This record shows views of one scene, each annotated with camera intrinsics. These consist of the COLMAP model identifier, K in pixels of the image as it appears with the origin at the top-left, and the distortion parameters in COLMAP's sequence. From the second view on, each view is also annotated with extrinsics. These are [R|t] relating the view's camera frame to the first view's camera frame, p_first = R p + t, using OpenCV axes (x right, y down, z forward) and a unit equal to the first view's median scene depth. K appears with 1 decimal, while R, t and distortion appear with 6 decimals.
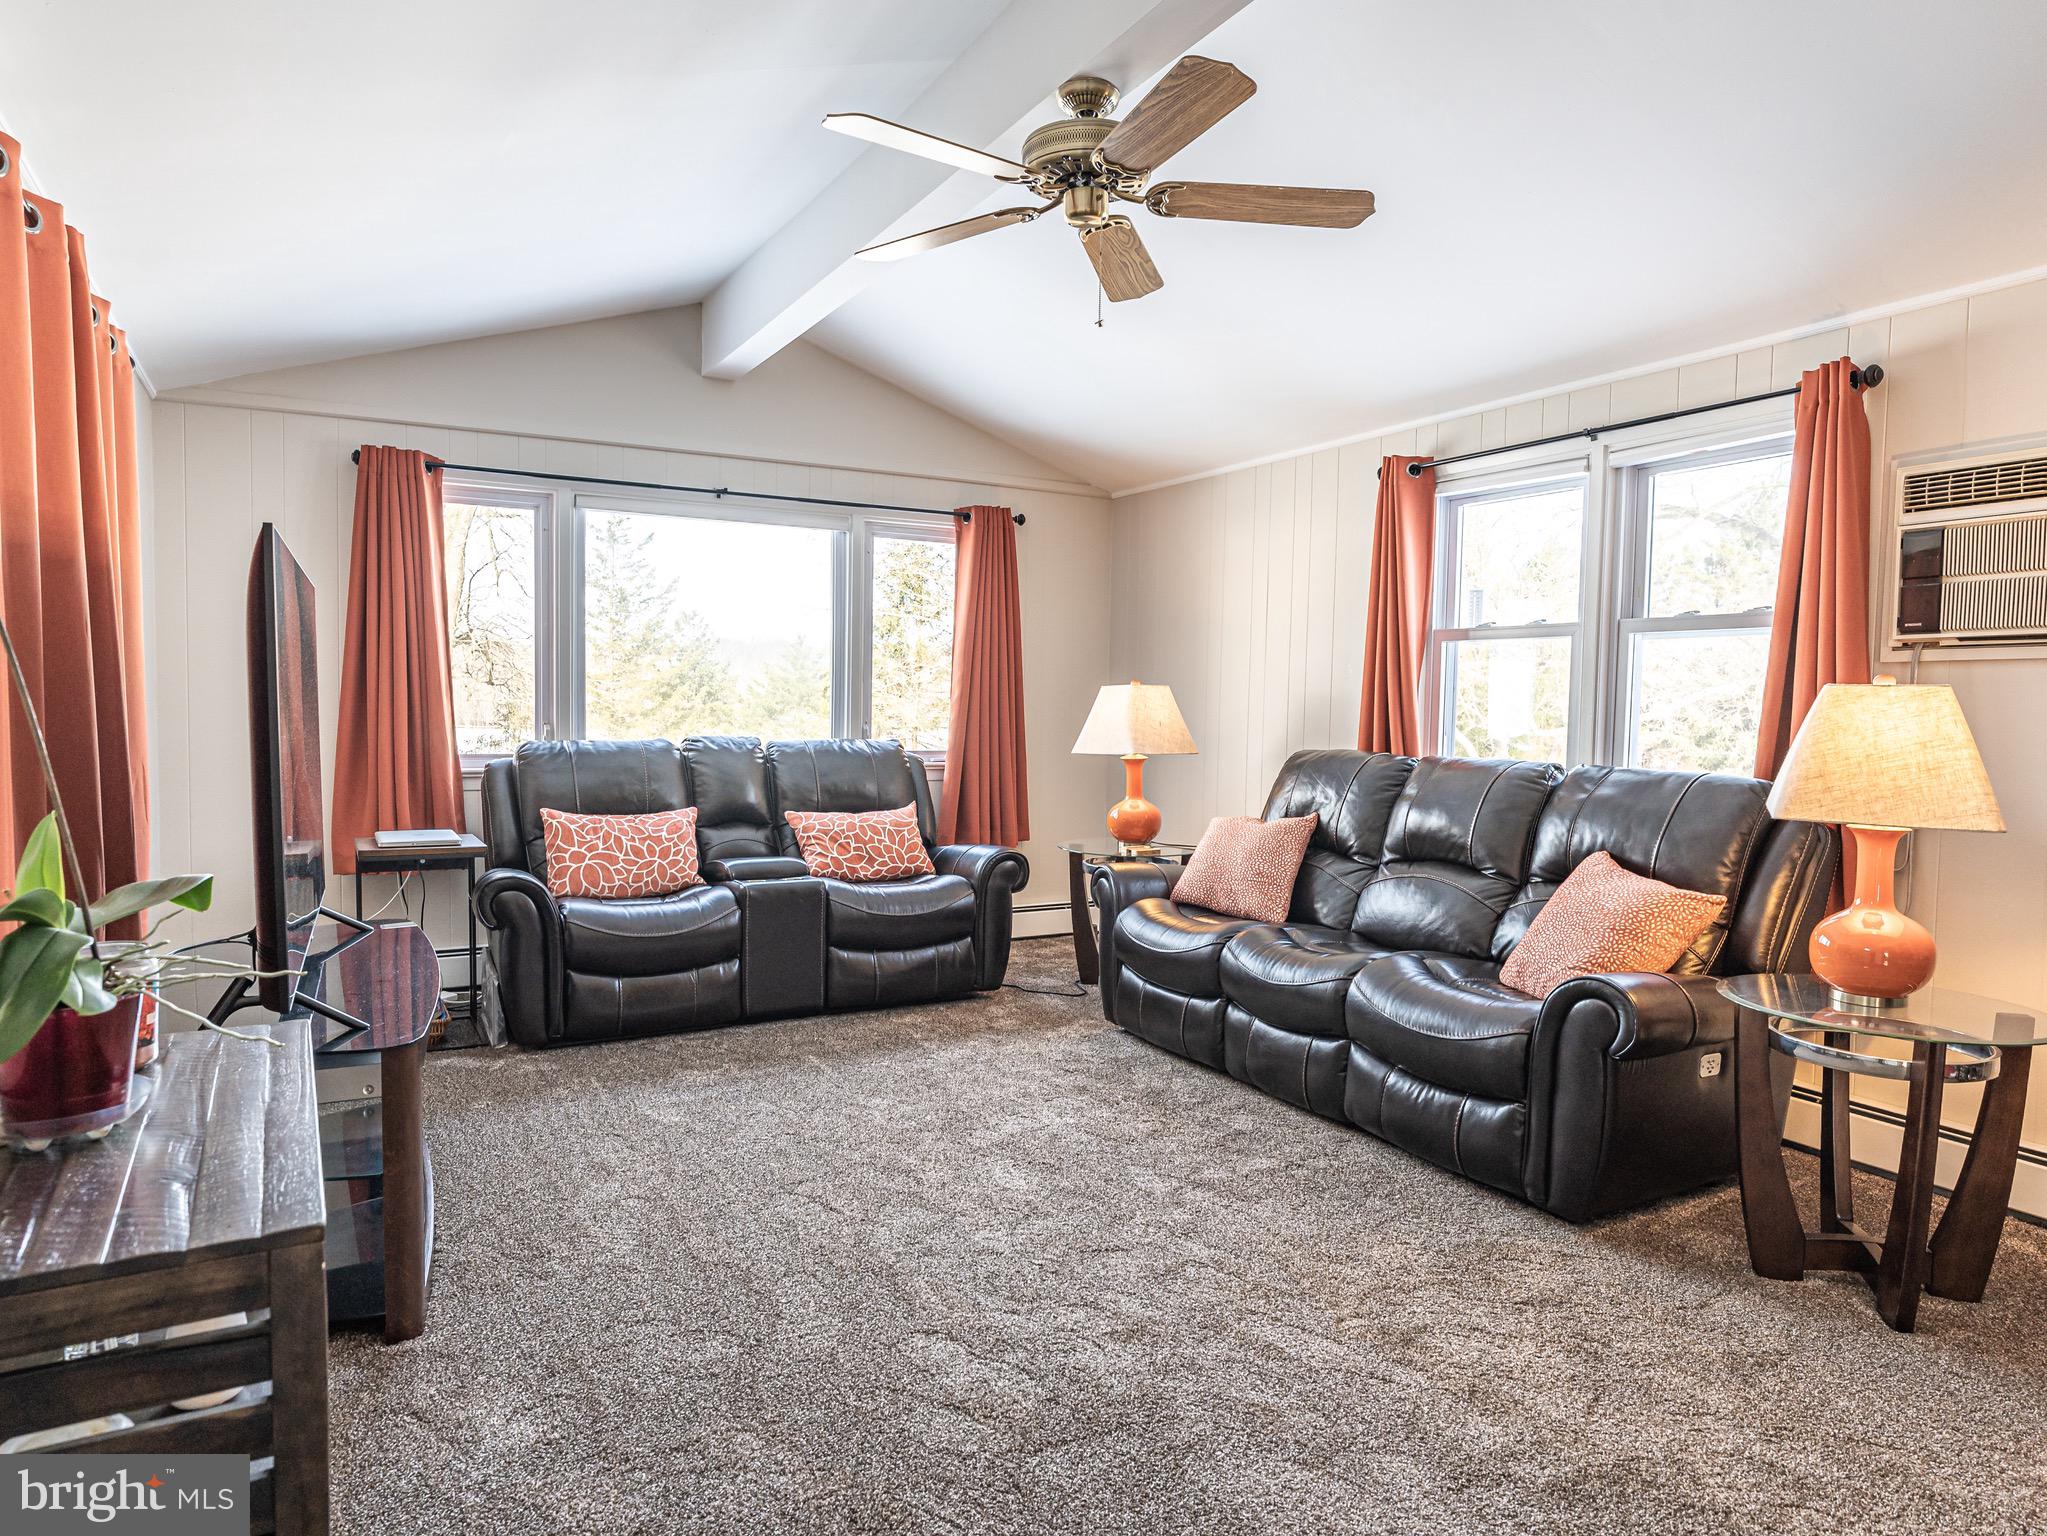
lens RADIAL K [[1273.5, 0, 1023.5], [0, 1273.5, 768.0], [0, 0, 1]] dist [-0.001643, 0.000375]
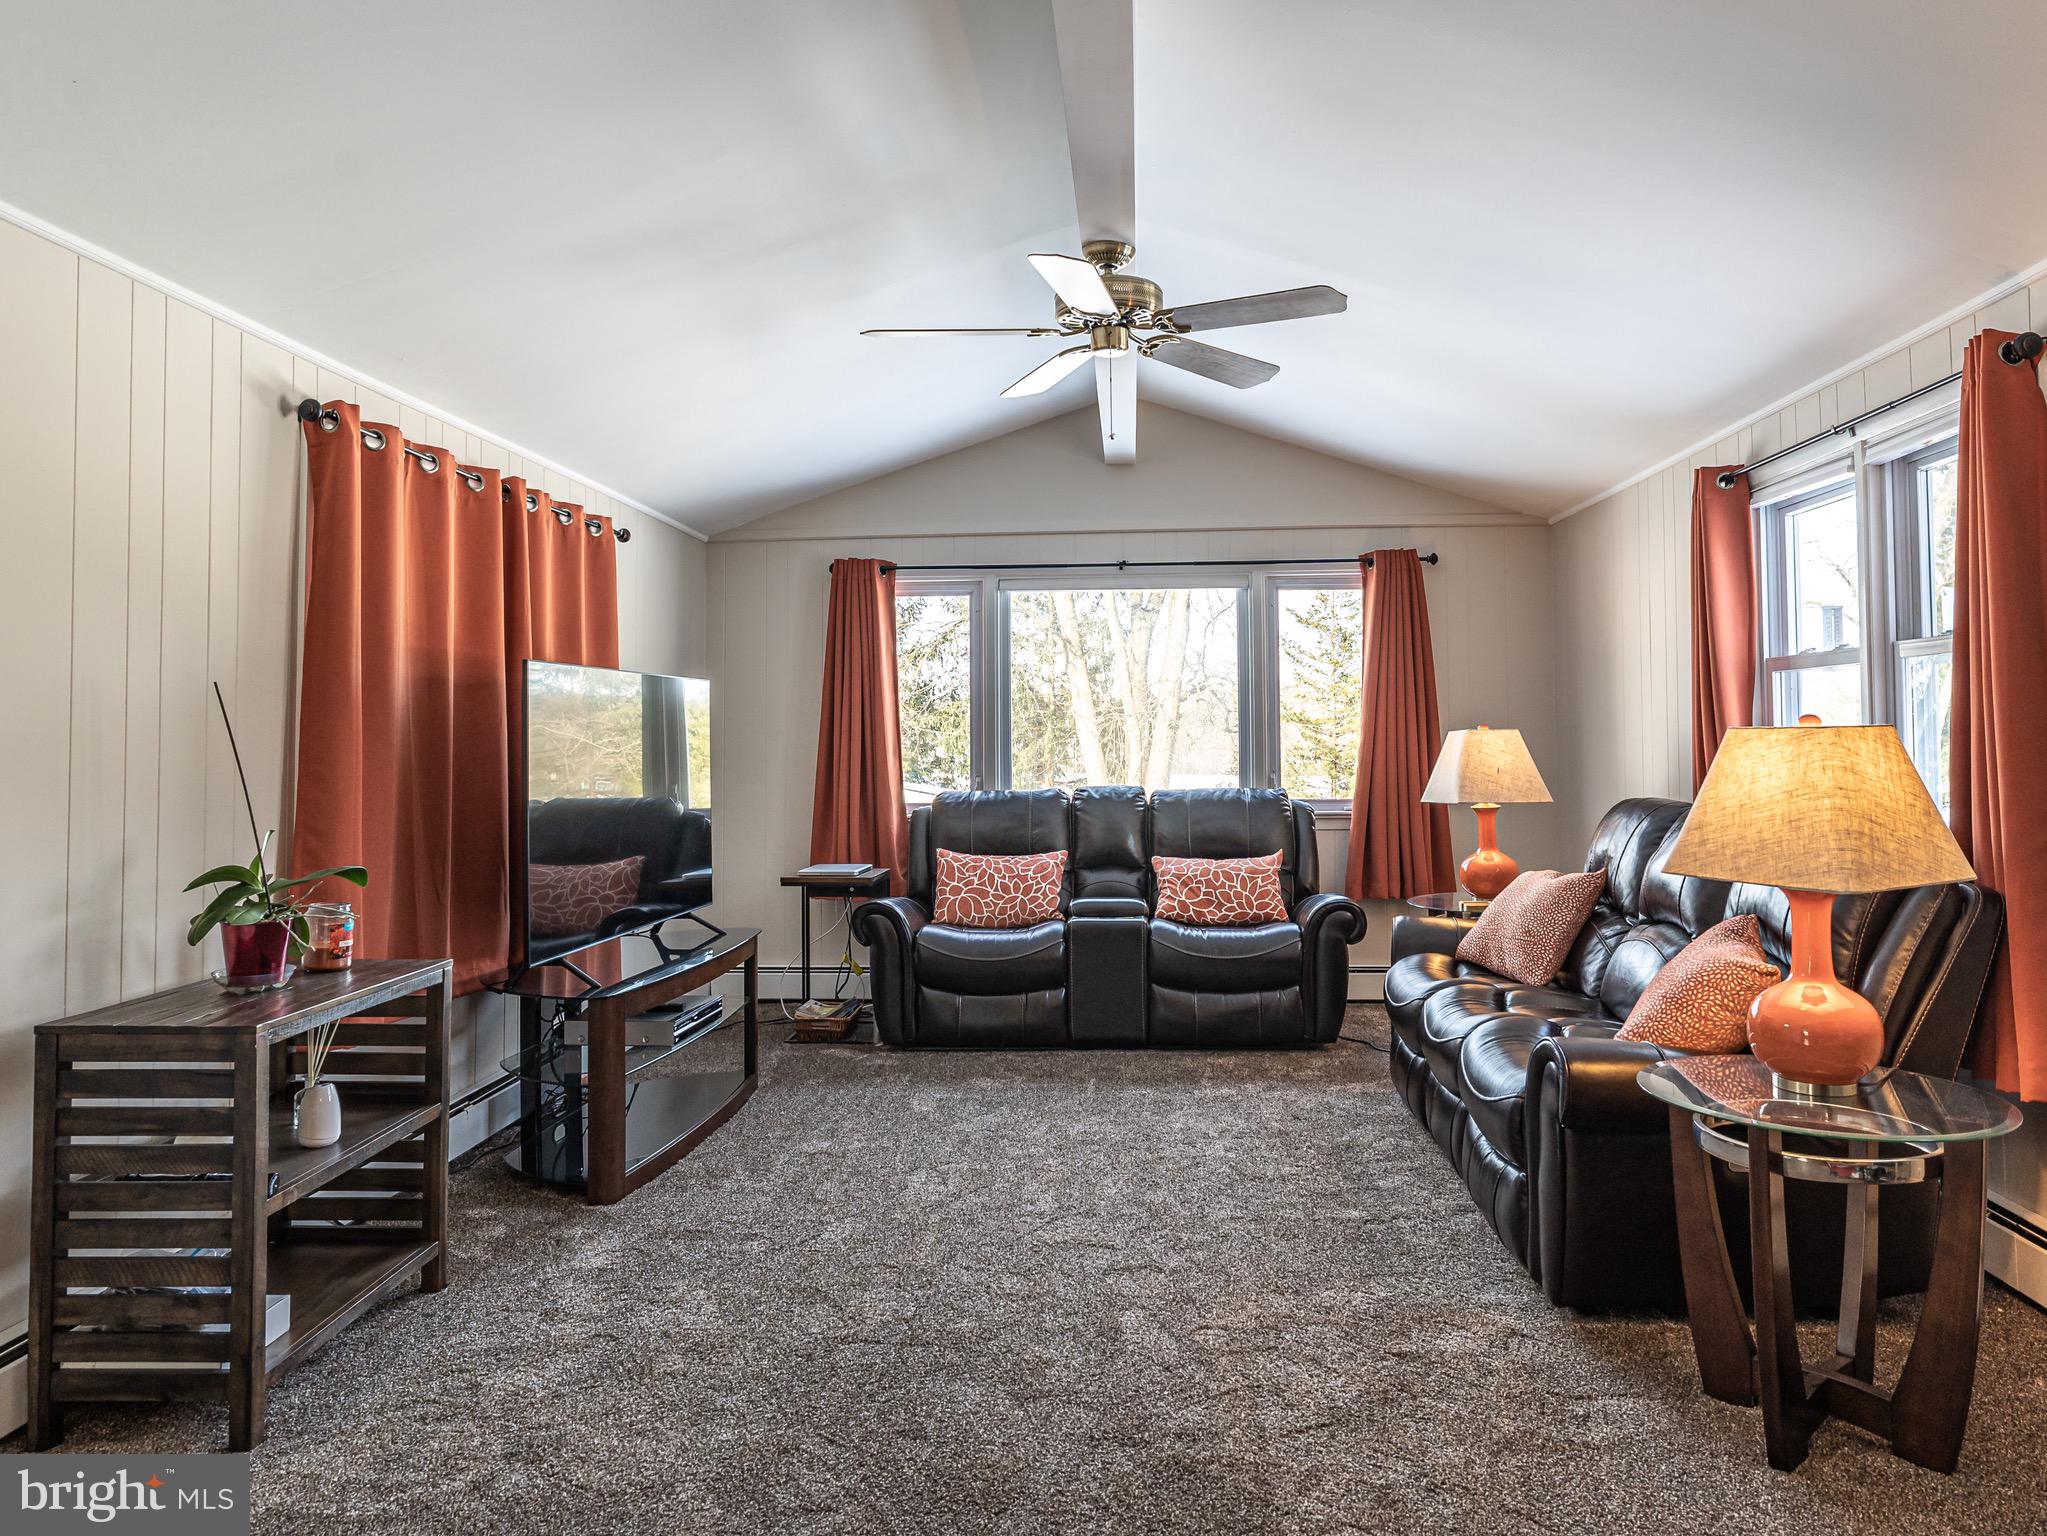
lens RADIAL K [[1410.5, 0, 1027.6], [0, 1410.5, 681.7], [0, 0, 1]] dist [-0.000638, -0.005284]
pose [[0.839448, -0.045751, -0.541511, 0.400911], [-0.006503, 0.995533, -0.094192, 0.000287], [0.543401, 0.082591, 0.835400, -0.065398]]
